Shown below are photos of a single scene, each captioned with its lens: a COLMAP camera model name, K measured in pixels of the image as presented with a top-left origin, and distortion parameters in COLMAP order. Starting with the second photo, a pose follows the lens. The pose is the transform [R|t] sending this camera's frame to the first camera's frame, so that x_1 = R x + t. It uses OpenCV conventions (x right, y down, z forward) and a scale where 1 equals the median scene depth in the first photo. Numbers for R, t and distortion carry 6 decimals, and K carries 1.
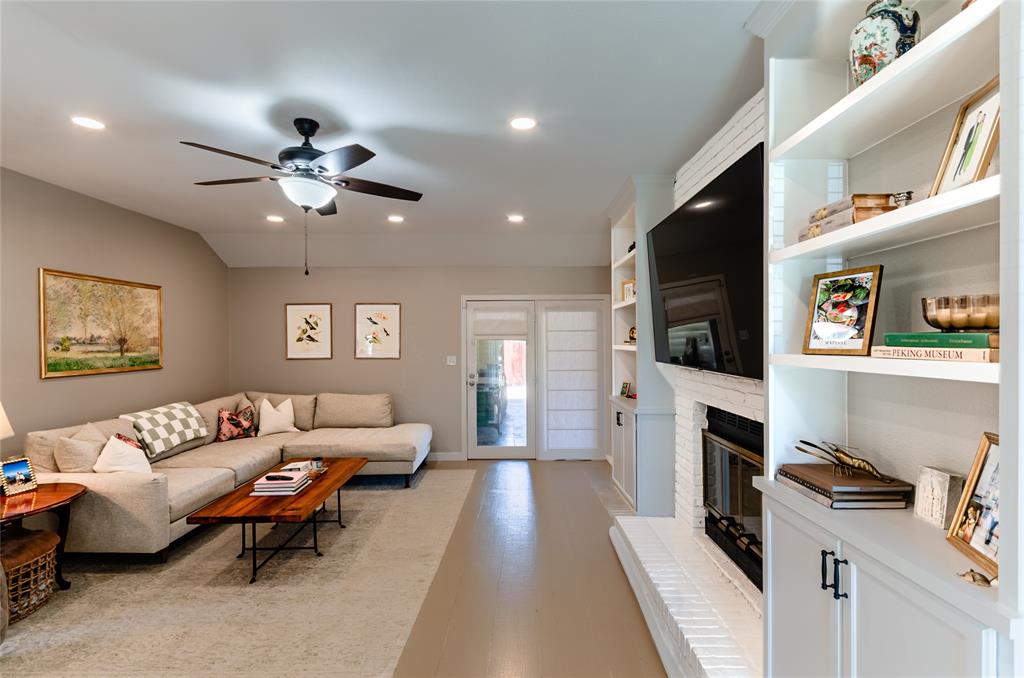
lens RADIAL K [[479.4, 0, 514.6], [0, 479.4, 338.7], [0, 0, 1]] dist [0.008752, -0.005219]
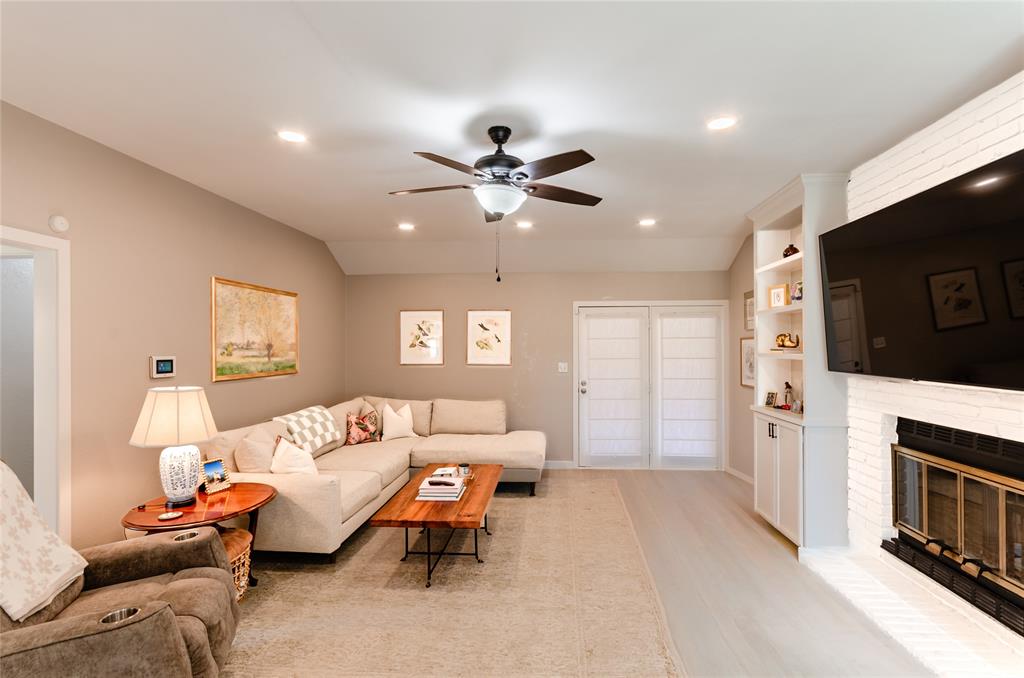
lens RADIAL K [[479.4, 0, 468.9], [0, 479.4, 342.1], [0, 0, 1]] dist [0.008752, -0.005219]
pose [[0.996950, 0.004376, -0.077925, -0.343985], [-0.004825, 0.999973, -0.005572, -0.000843], [0.077898, 0.005931, 0.996944, -0.000422]]
